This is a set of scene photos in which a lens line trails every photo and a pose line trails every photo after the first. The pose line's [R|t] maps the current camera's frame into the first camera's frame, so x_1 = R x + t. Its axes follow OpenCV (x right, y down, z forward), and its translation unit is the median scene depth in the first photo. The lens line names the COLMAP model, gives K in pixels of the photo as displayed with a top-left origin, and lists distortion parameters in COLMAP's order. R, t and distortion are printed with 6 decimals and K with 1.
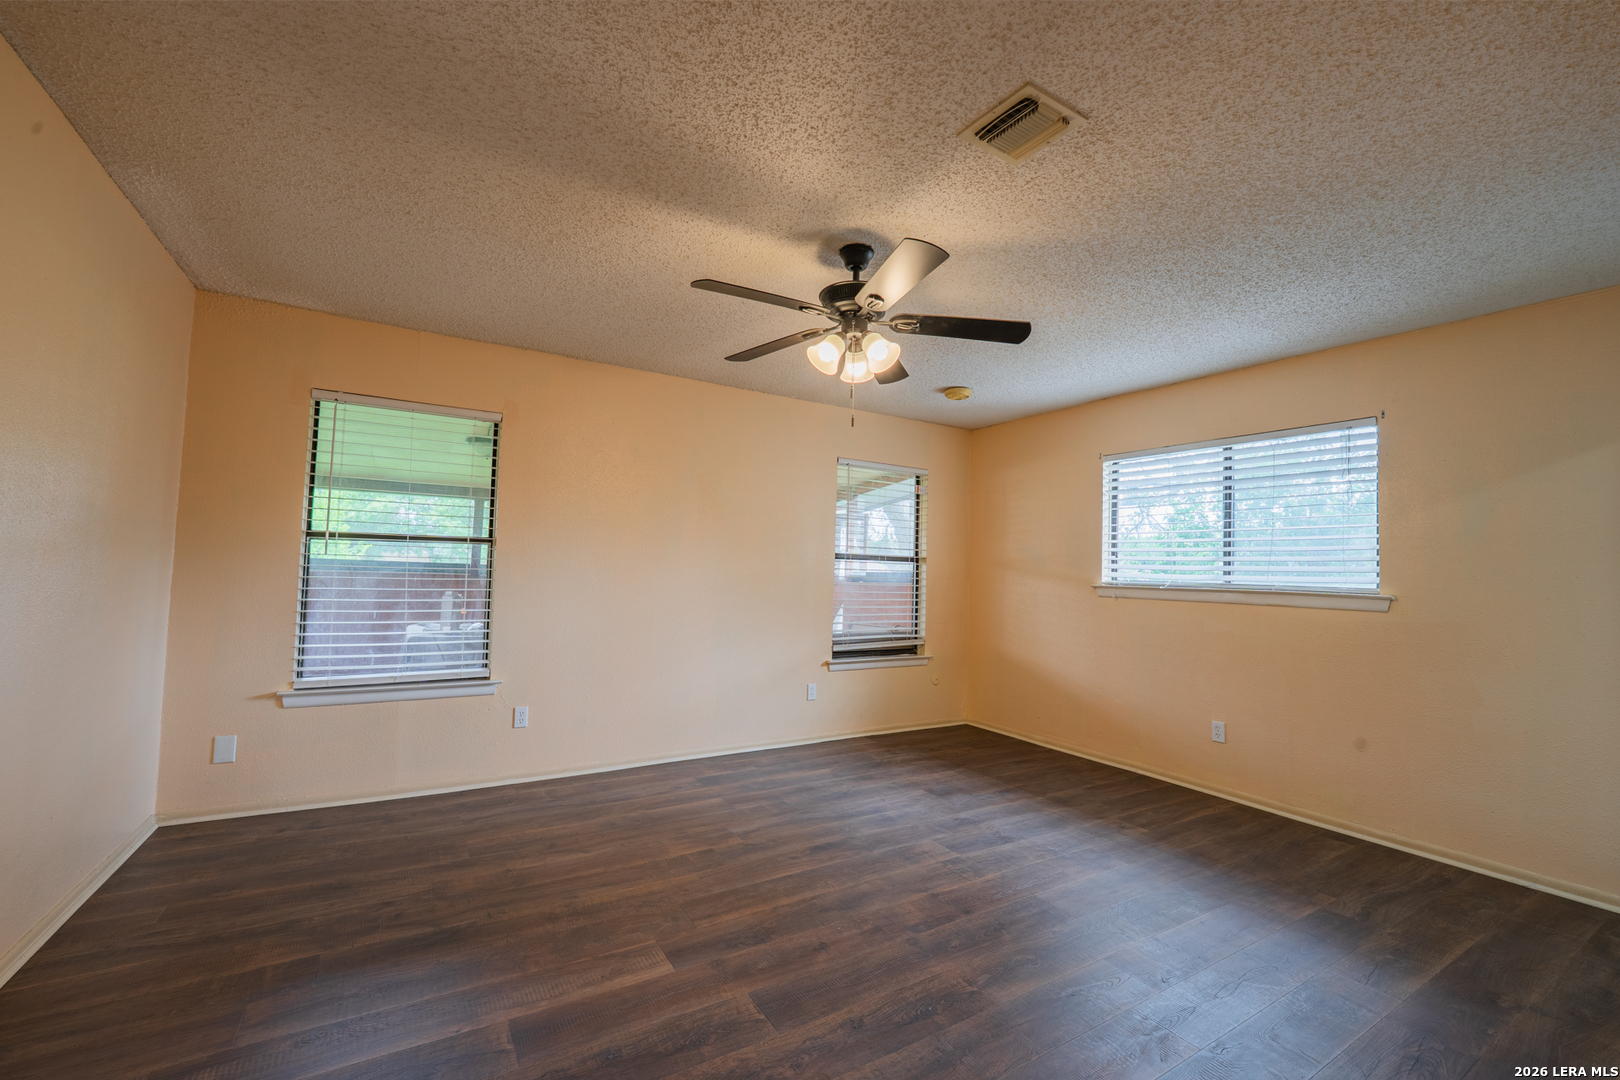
lens RADIAL K [[660.4, 0, 805.4], [0, 660.4, 542.5], [0, 0, 1]] dist [0.000904, -0.007037]
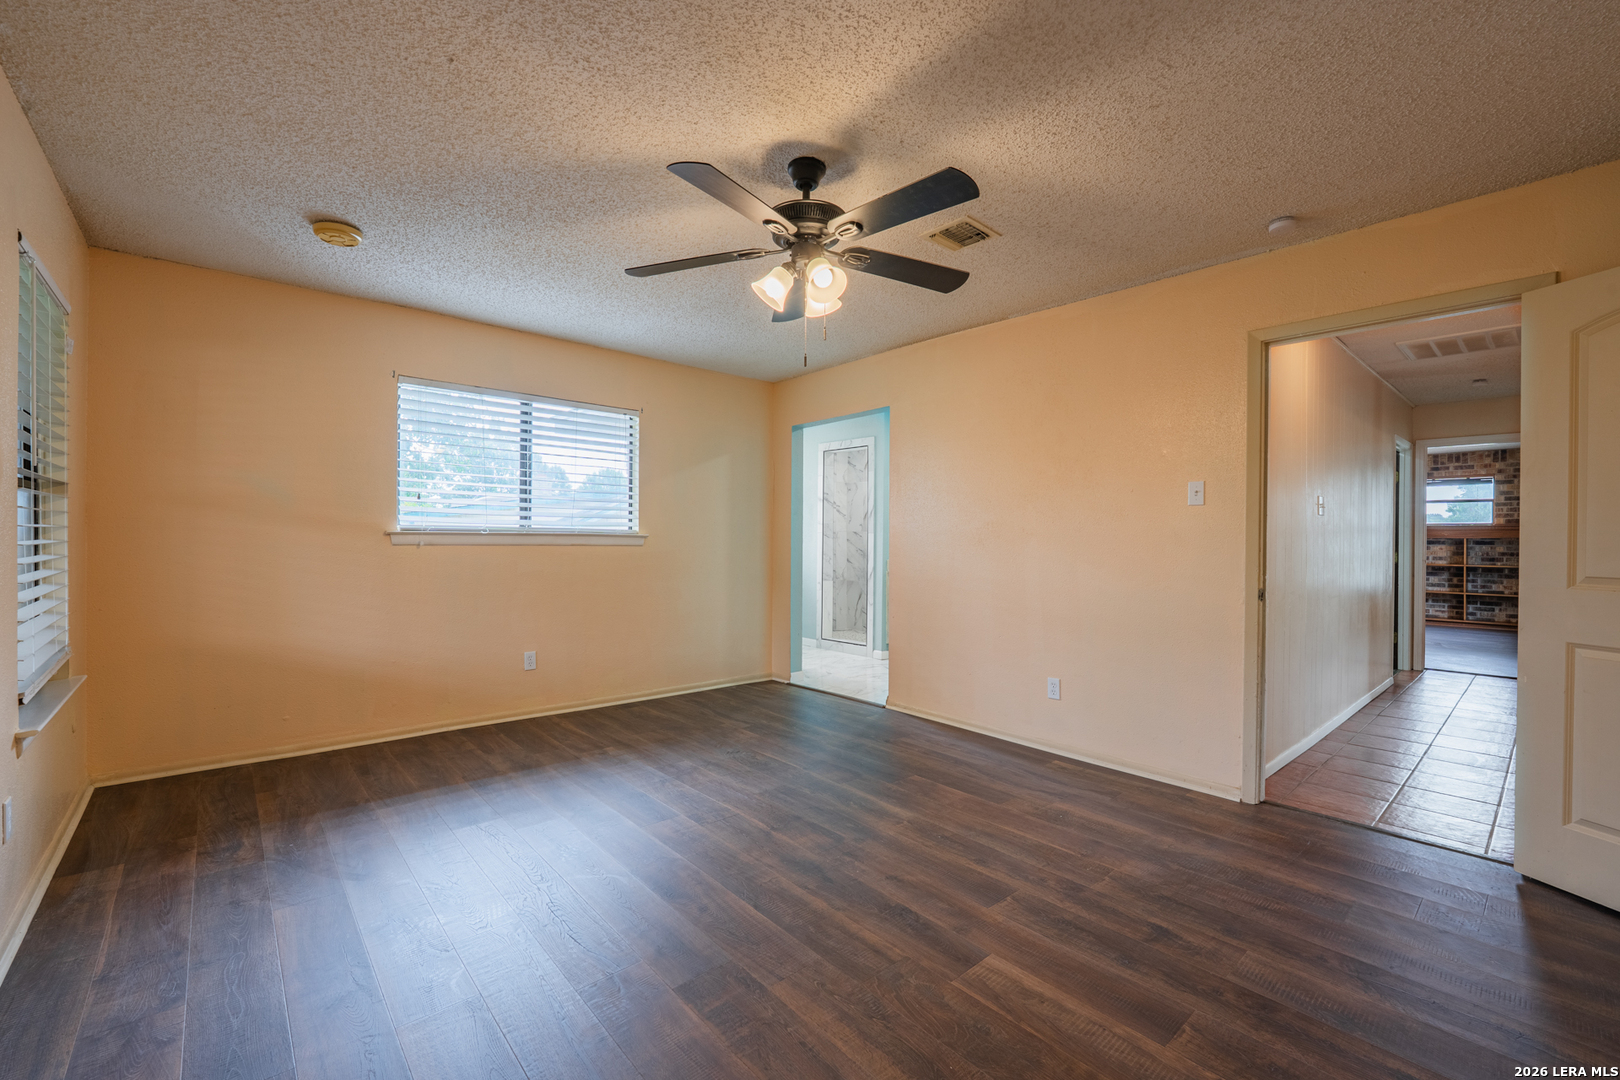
lens RADIAL K [[660.4, 0, 805.4], [0, 660.4, 542.5], [0, 0, 1]] dist [0.000904, -0.007037]
pose [[-0.162191, -0.040156, 0.985942, -0.612149], [-0.064256, 0.997481, 0.030056, 0.027826], [-0.984665, -0.058478, -0.164362, 0.835882]]
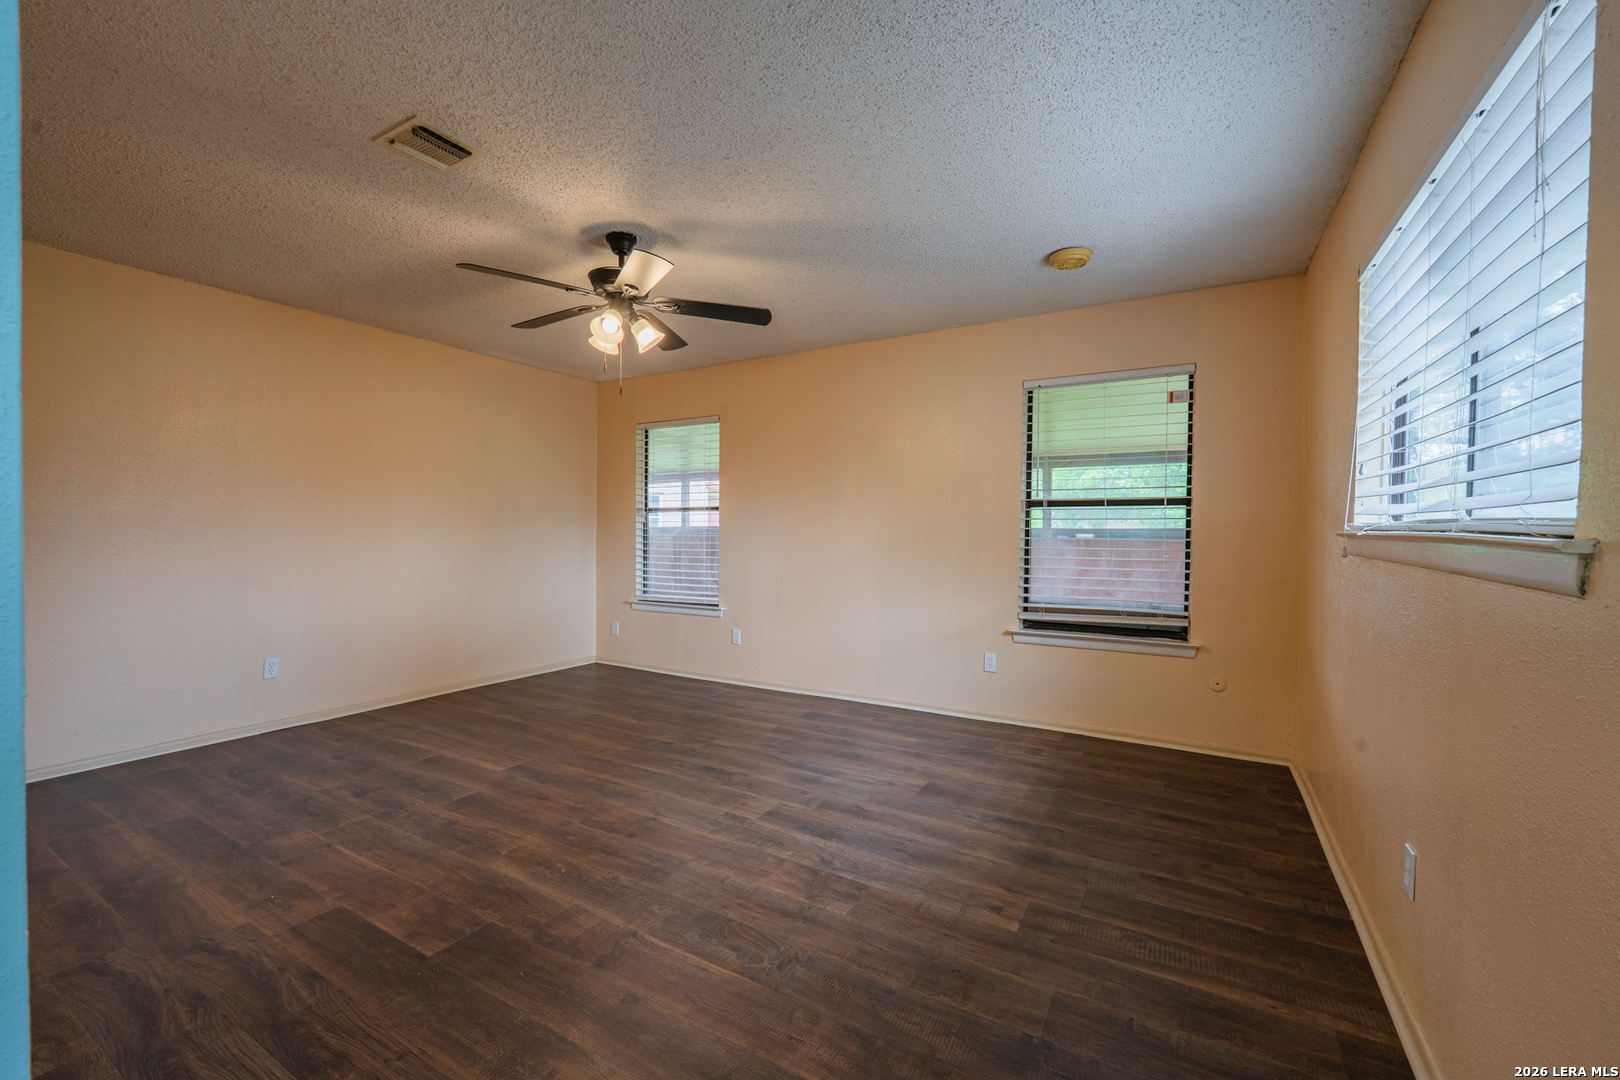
lens RADIAL K [[676.4, 0, 810.0], [0, 676.4, 540.0], [0, 0, 1]] dist [0.000572, -0.000057]
pose [[0.469138, -0.007622, -0.883092, 0.941263], [0.052441, 0.998439, 0.019241, 0.050931], [0.881566, -0.055337, 0.468805, 0.532279]]
